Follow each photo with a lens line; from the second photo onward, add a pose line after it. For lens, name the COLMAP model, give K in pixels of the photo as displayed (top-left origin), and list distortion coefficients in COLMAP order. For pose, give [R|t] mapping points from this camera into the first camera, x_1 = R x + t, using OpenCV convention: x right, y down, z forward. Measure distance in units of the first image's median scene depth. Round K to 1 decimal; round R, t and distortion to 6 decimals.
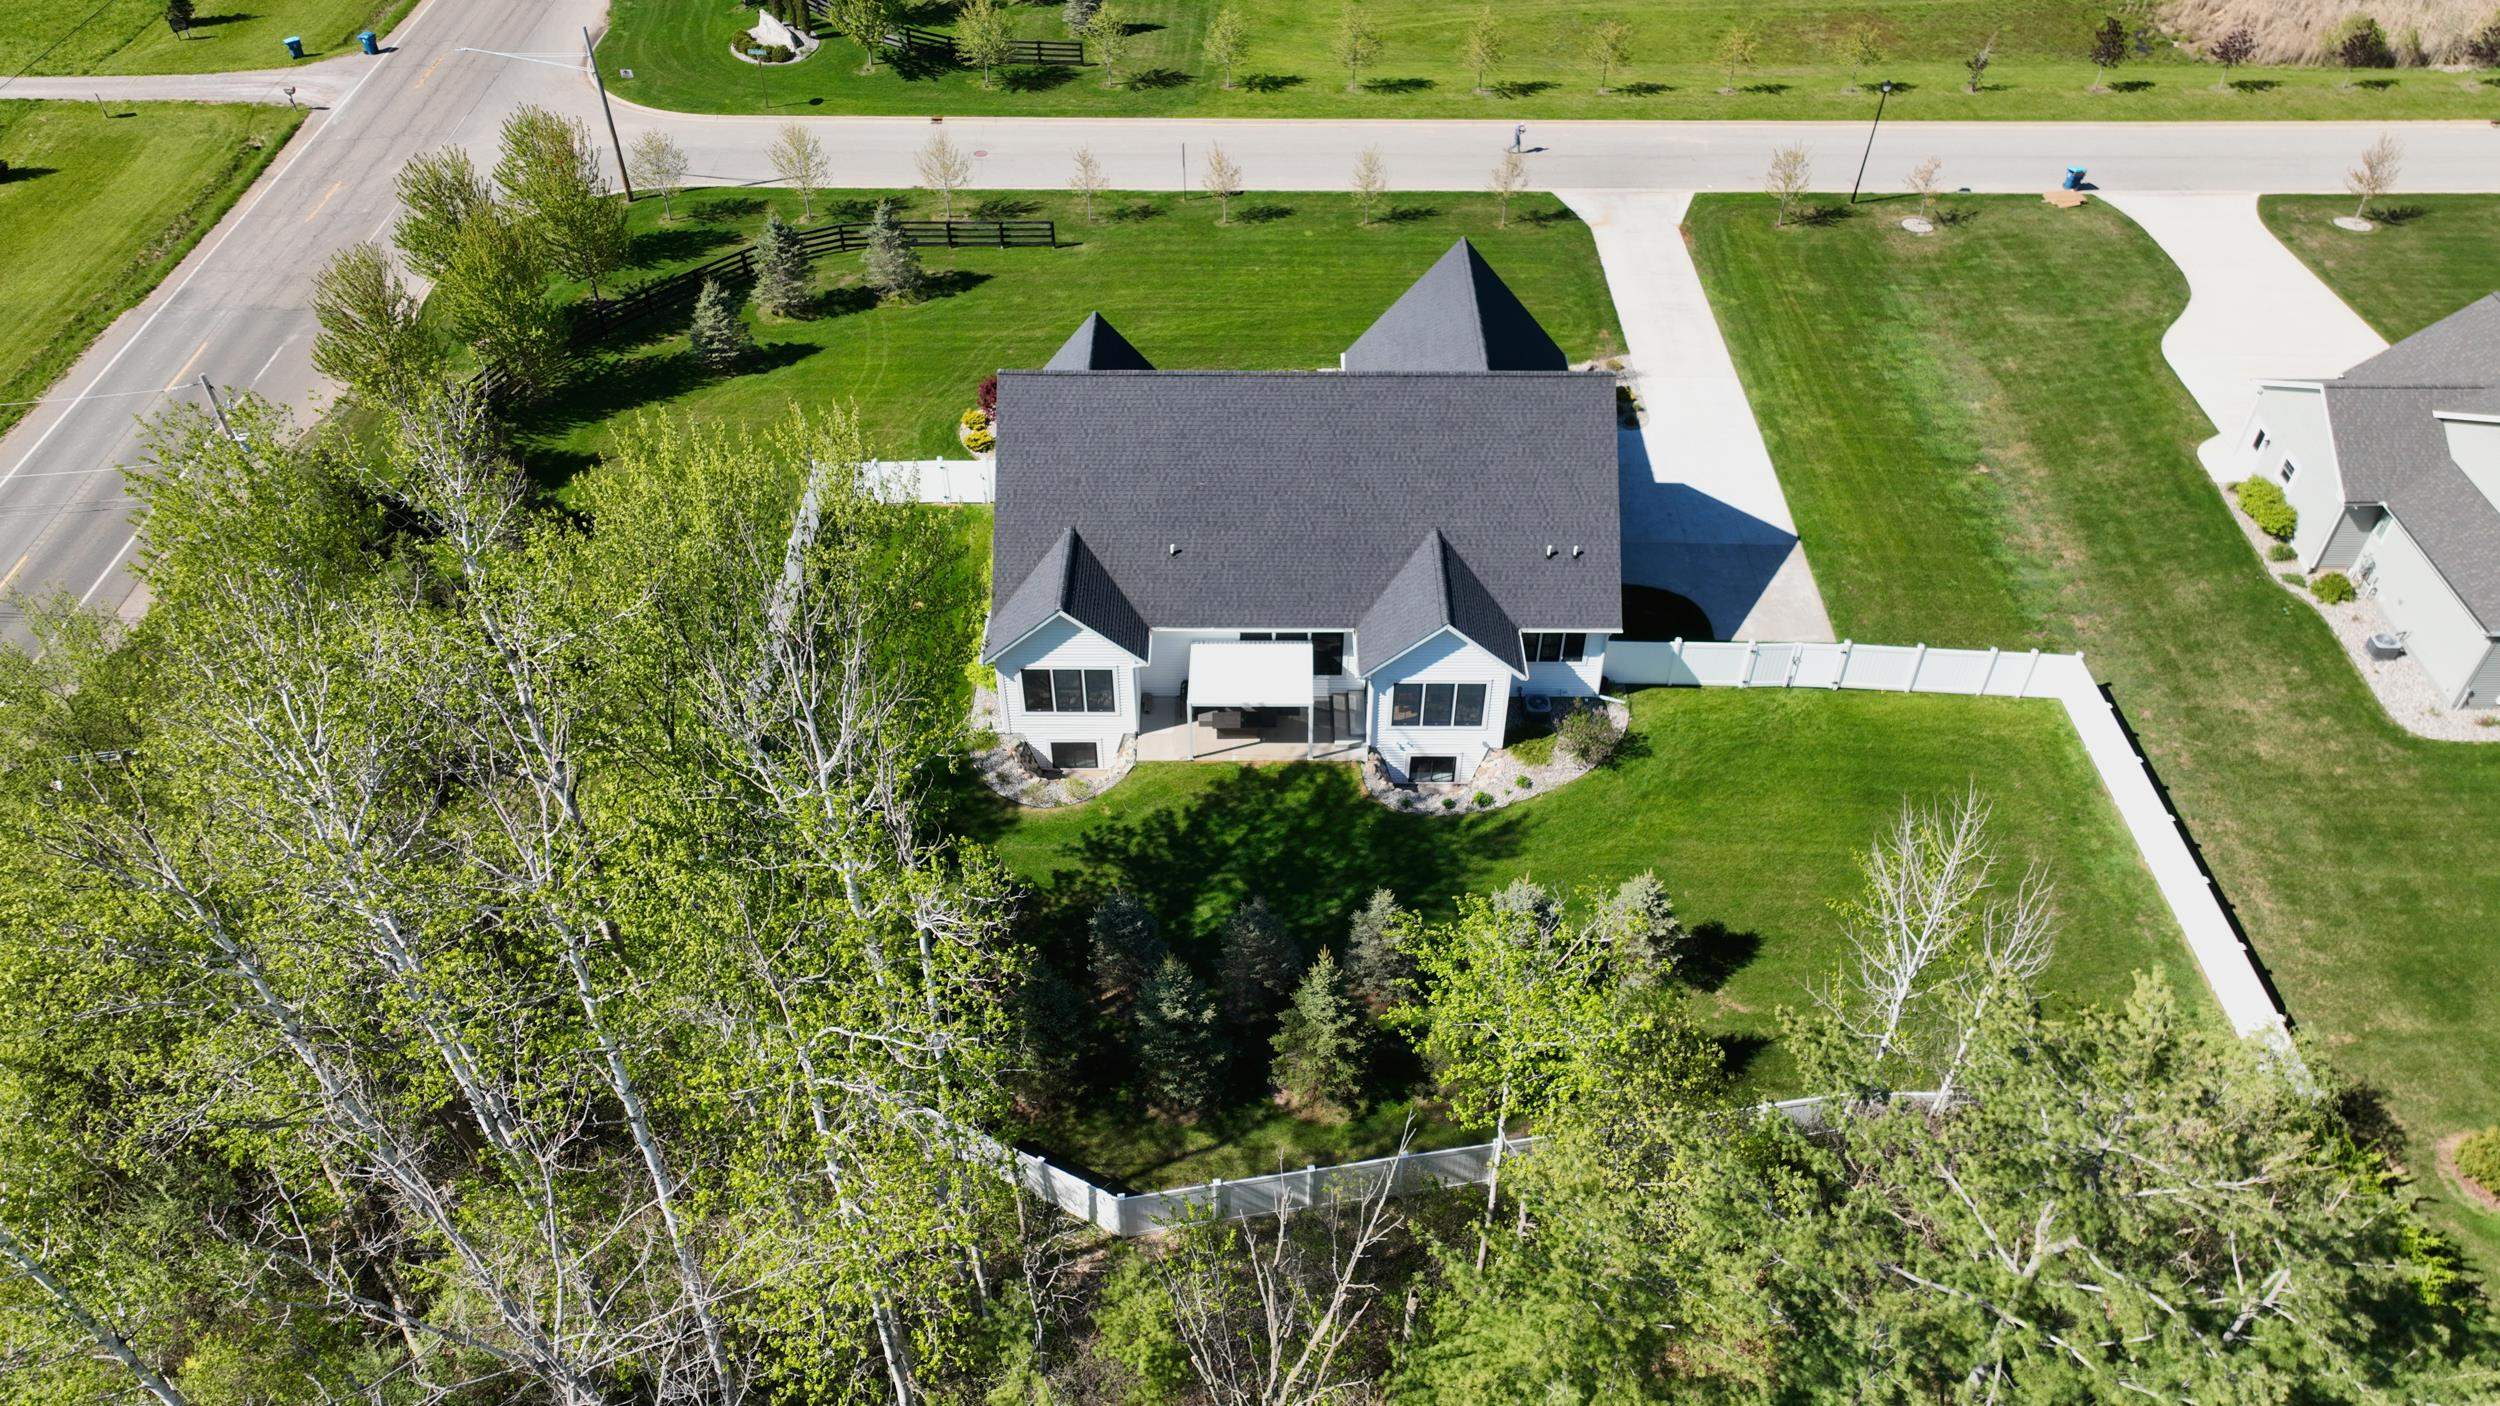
lens RADIAL K [[1772.4, 0, 1250.0], [0, 1772.4, 703.0], [0, 0, 1]] dist [0.008794, 0.001923]
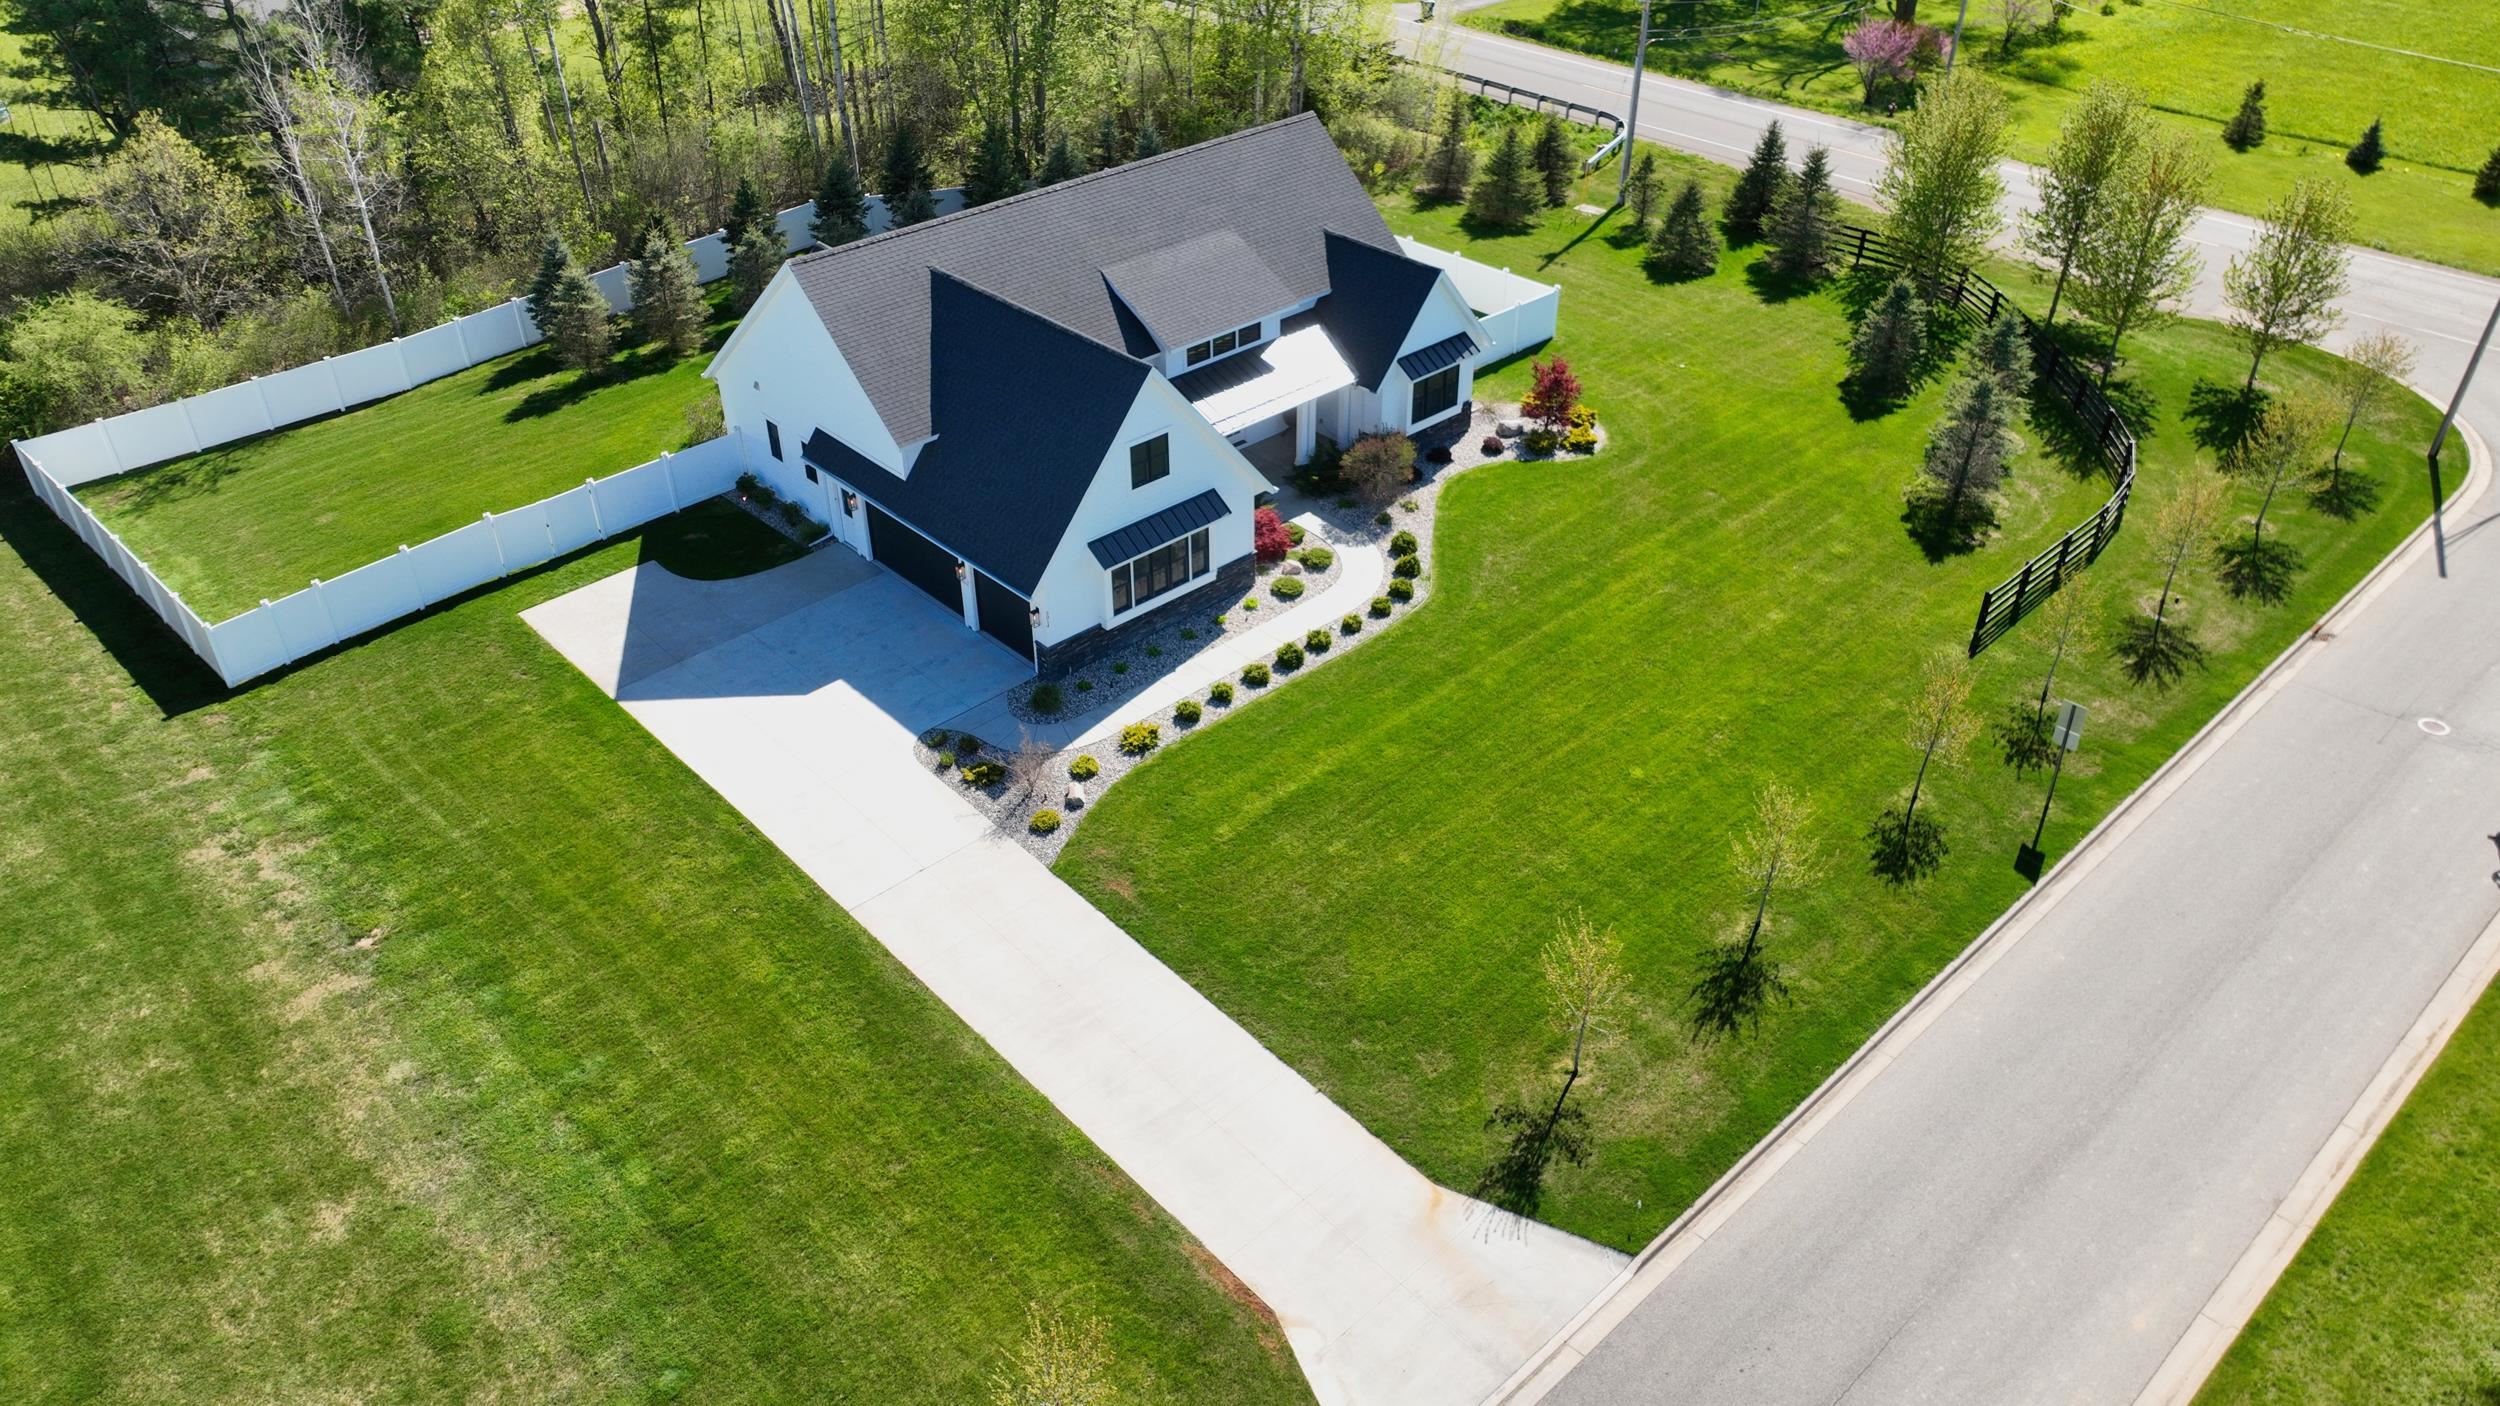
lens RADIAL K [[1772.4, 0, 1250.0], [0, 1772.4, 703.0], [0, 0, 1]] dist [0.008794, 0.001923]
pose [[-0.729039, 0.389604, -0.562770, 0.423888], [-0.461314, 0.327725, 0.824491, -0.641985], [0.505659, 0.860700, -0.059194, 0.949260]]
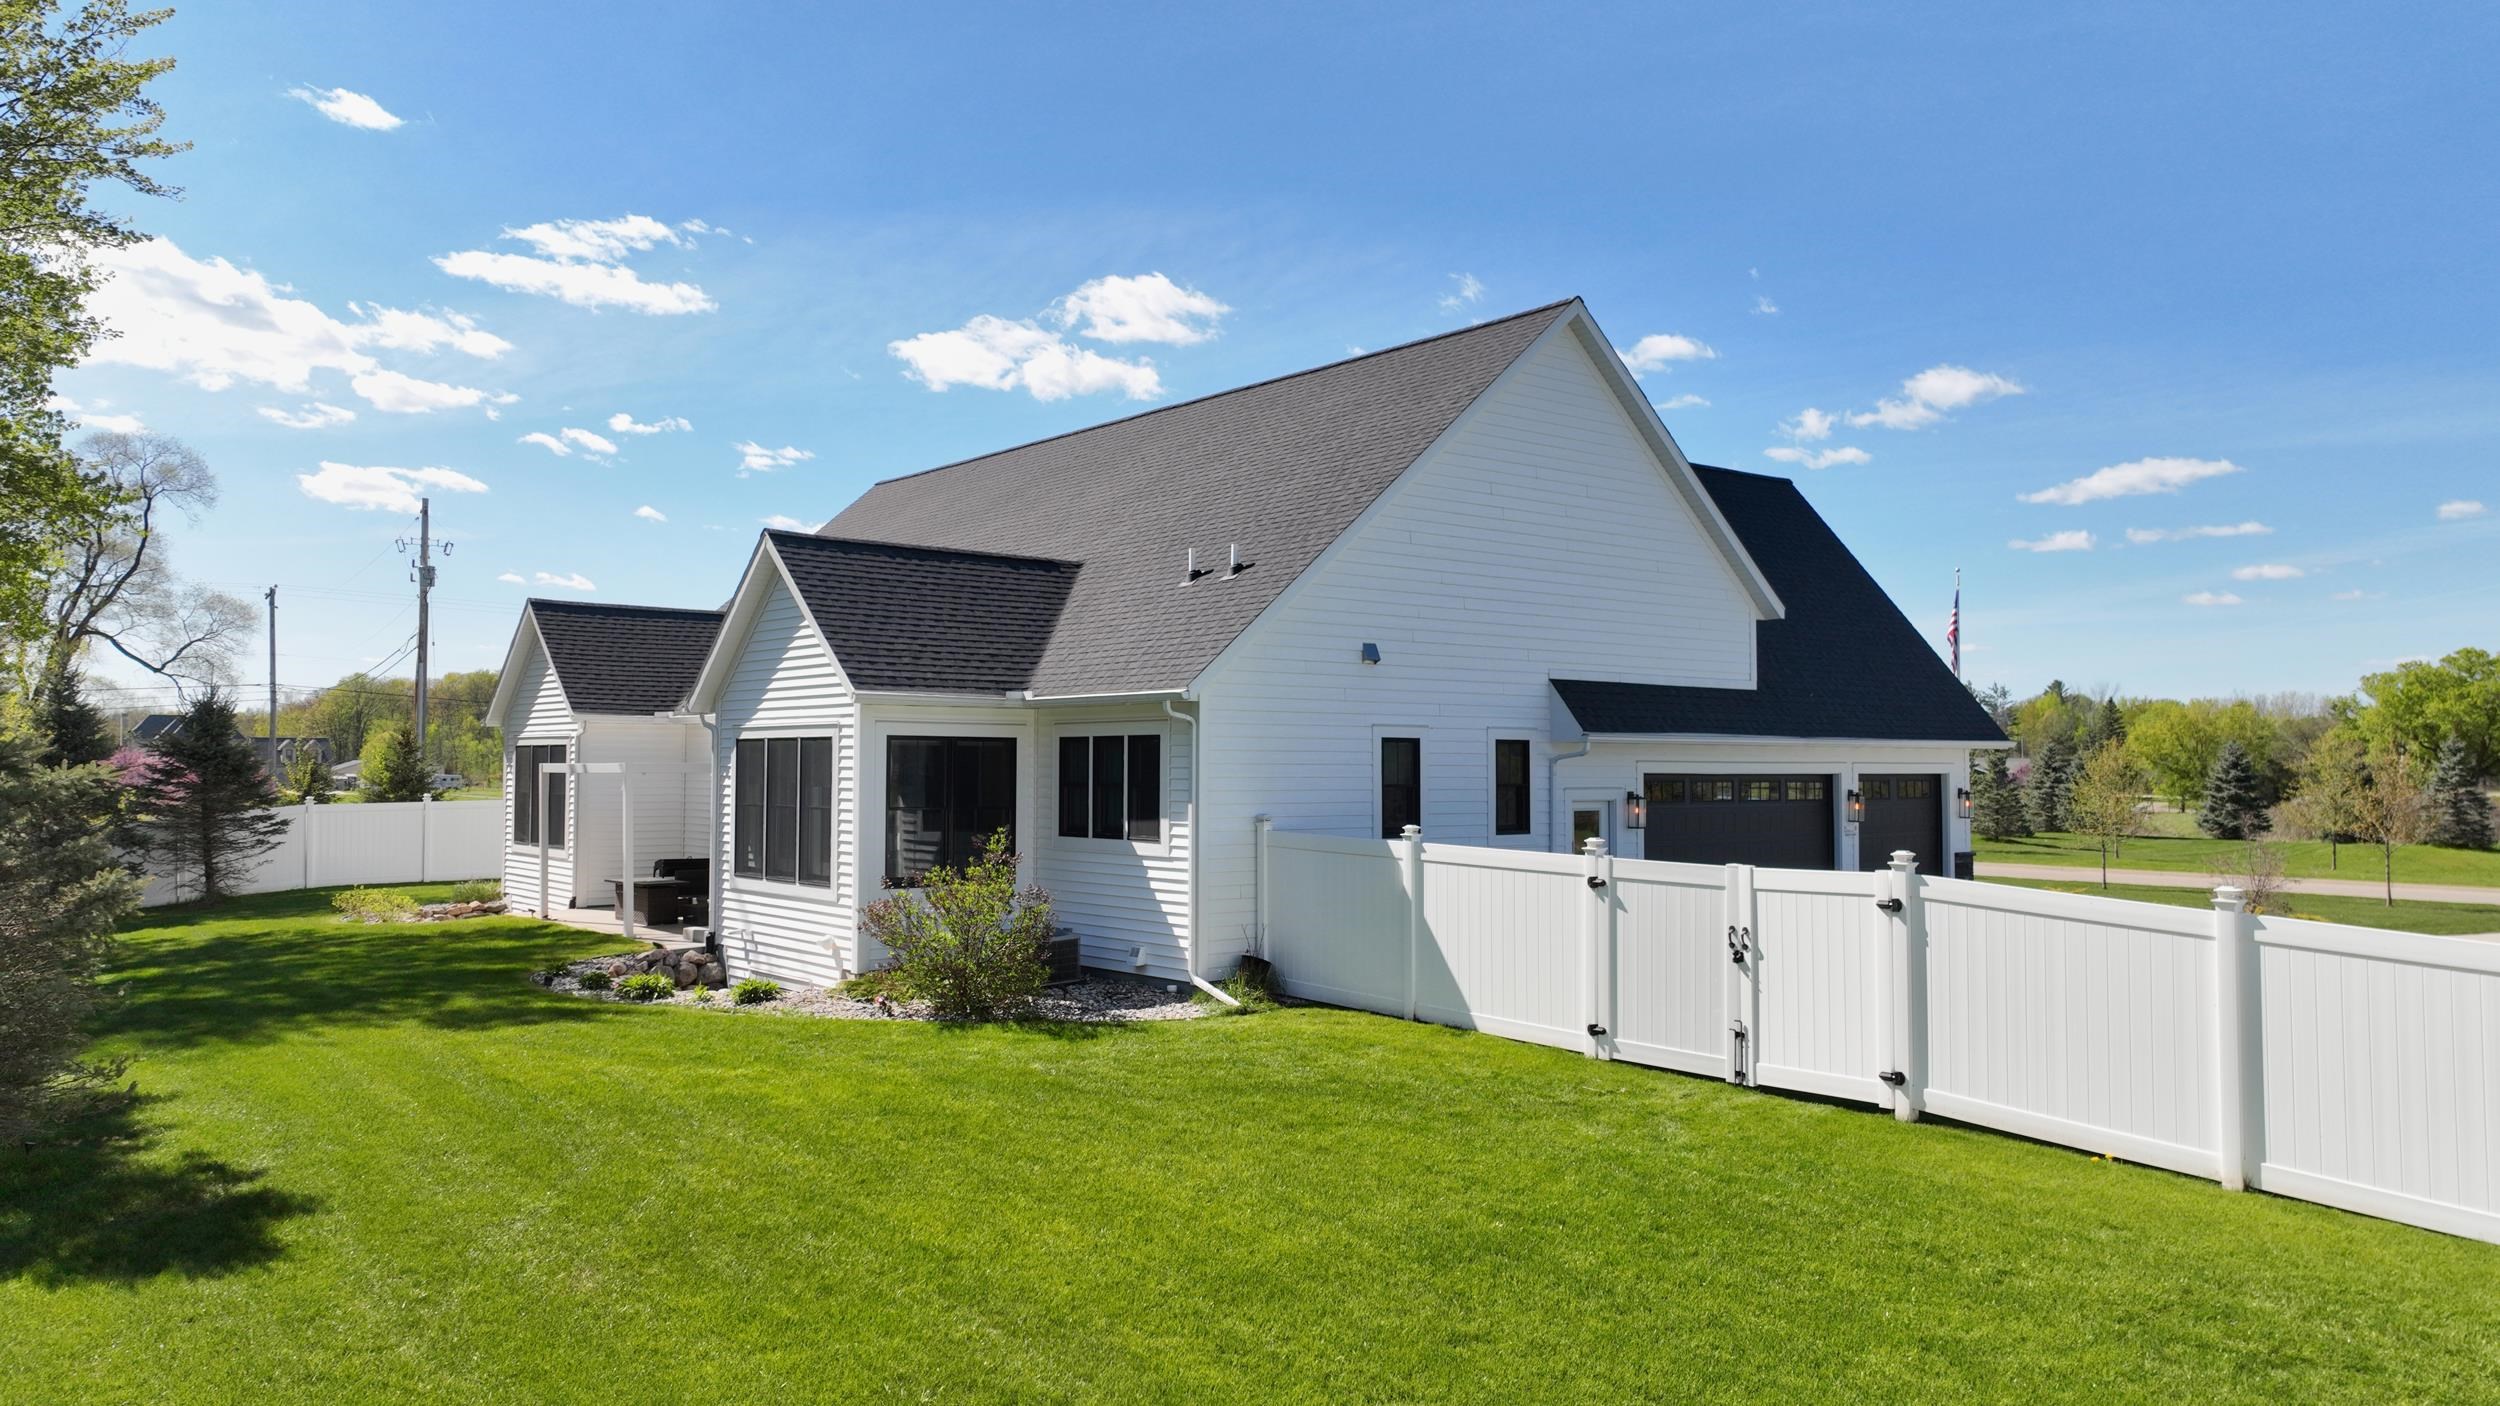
lens RADIAL K [[1715.3, 0, 1250.0], [0, 1715.3, 703.0], [0, 0, 1]] dist [0.001818, 0.003469]
pose [[0.621961, -0.029798, -0.782481, 0.331637], [-0.532194, 0.716925, -0.450320, 0.071107], [0.574399, 0.696513, 0.430041, 0.603862]]
